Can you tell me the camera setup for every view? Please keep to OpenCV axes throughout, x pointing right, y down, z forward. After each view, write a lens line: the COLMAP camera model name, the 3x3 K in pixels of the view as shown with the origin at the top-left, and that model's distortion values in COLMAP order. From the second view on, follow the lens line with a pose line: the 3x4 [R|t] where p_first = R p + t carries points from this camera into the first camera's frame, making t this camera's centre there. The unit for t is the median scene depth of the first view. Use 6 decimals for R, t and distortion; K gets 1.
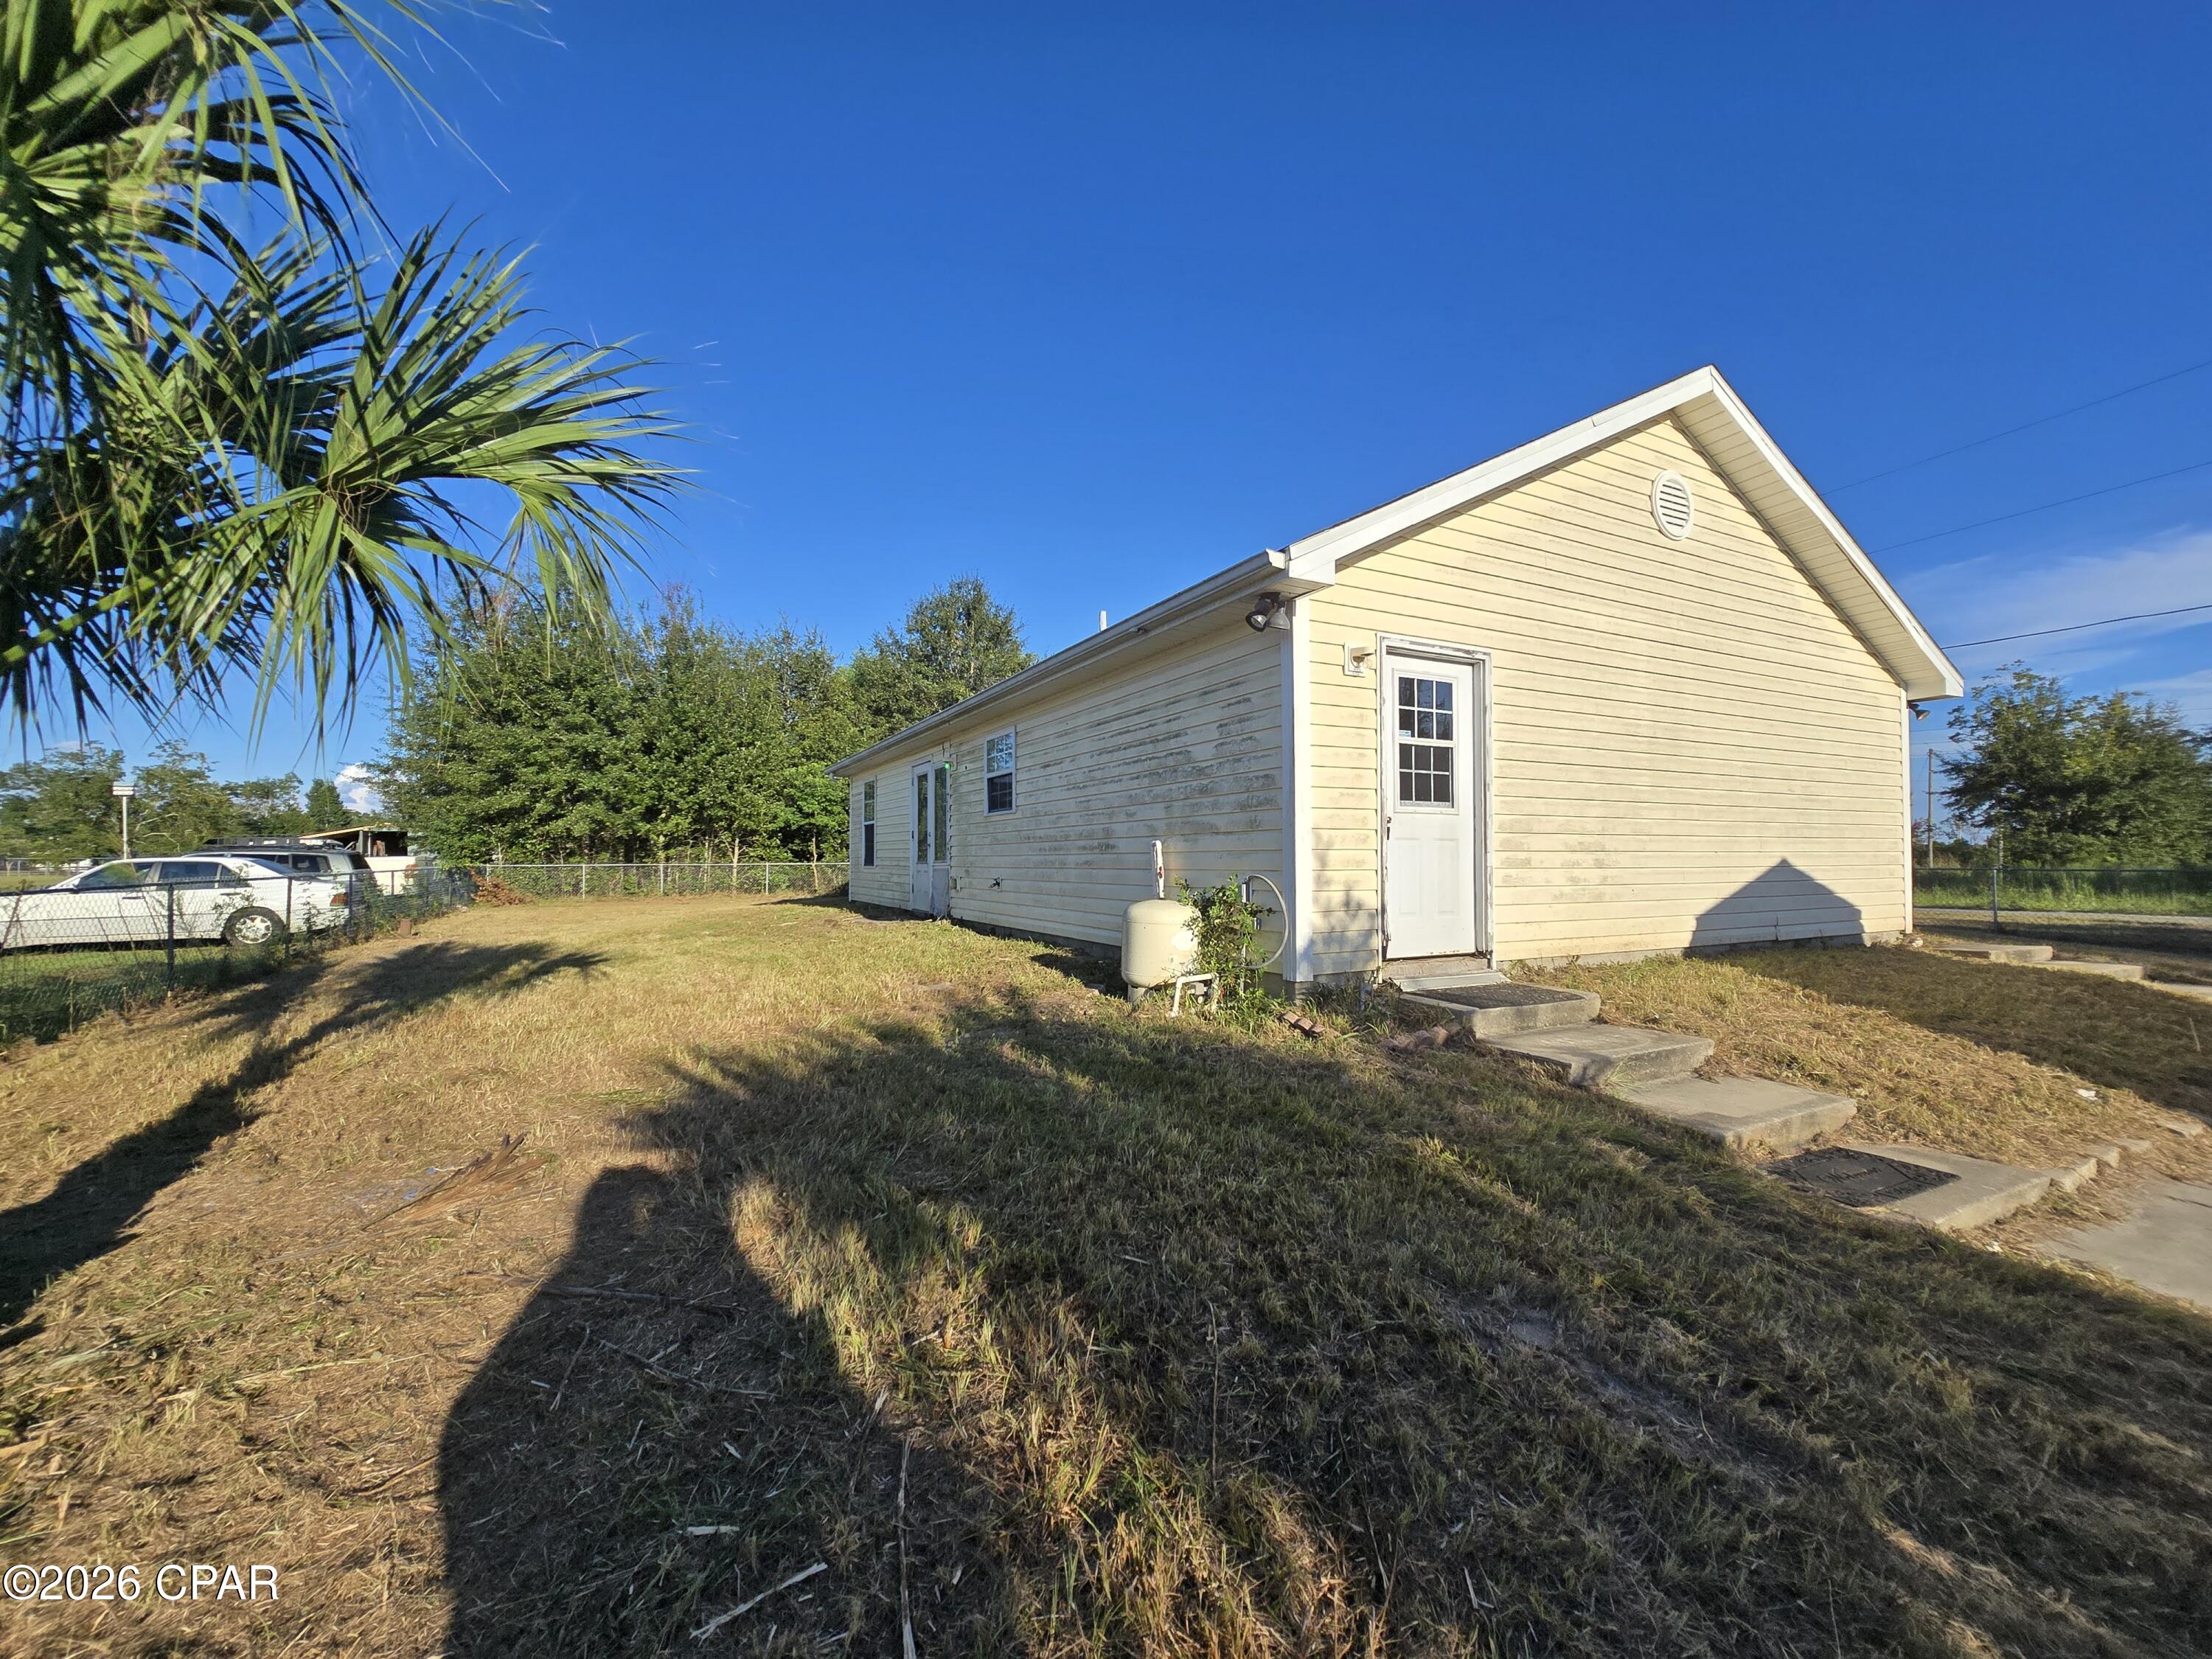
lens RADIAL K [[913.6, 0, 1099.4], [0, 913.6, 843.8], [0, 0, 1]] dist [-0.006757, 0.002678]
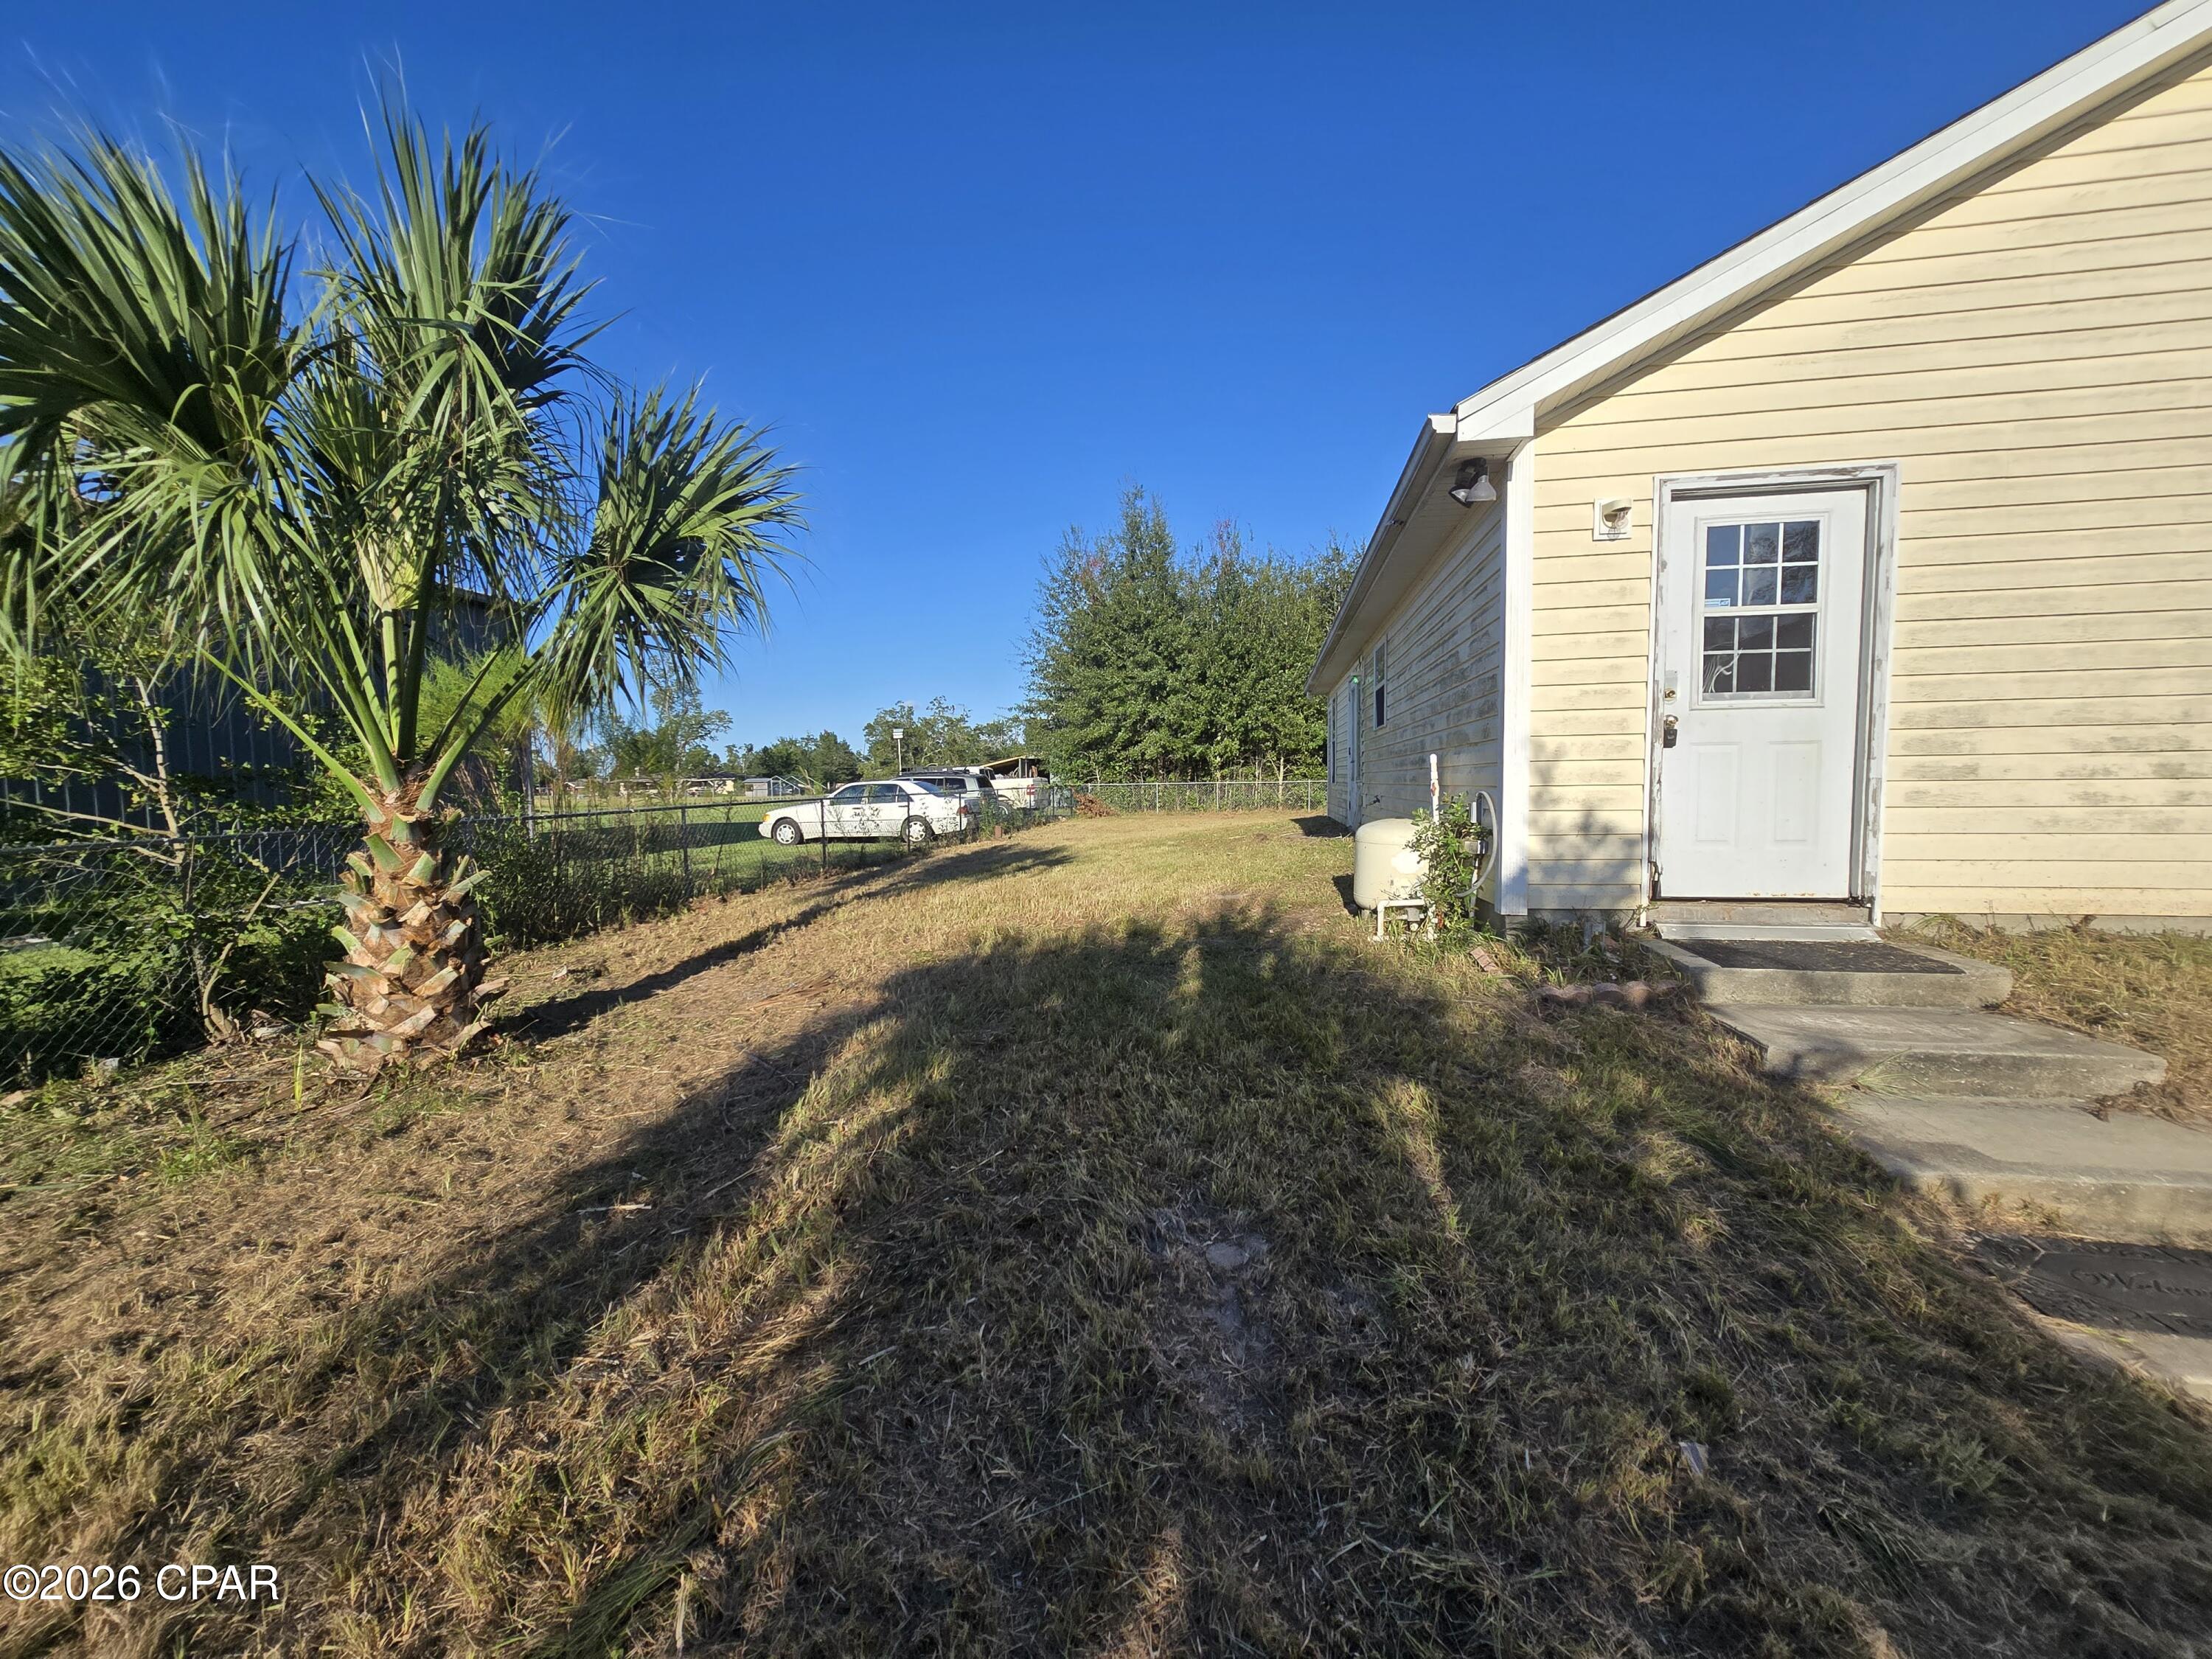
lens RADIAL K [[913.6, 0, 1072.2], [0, 913.6, 850.8], [0, 0, 1]] dist [-0.006757, 0.002678]
pose [[0.785547, 0.036959, -0.617697, 0.373036], [0.024368, 0.995593, 0.090559, 0.001701], [0.618322, -0.086190, 0.781185, 0.063444]]
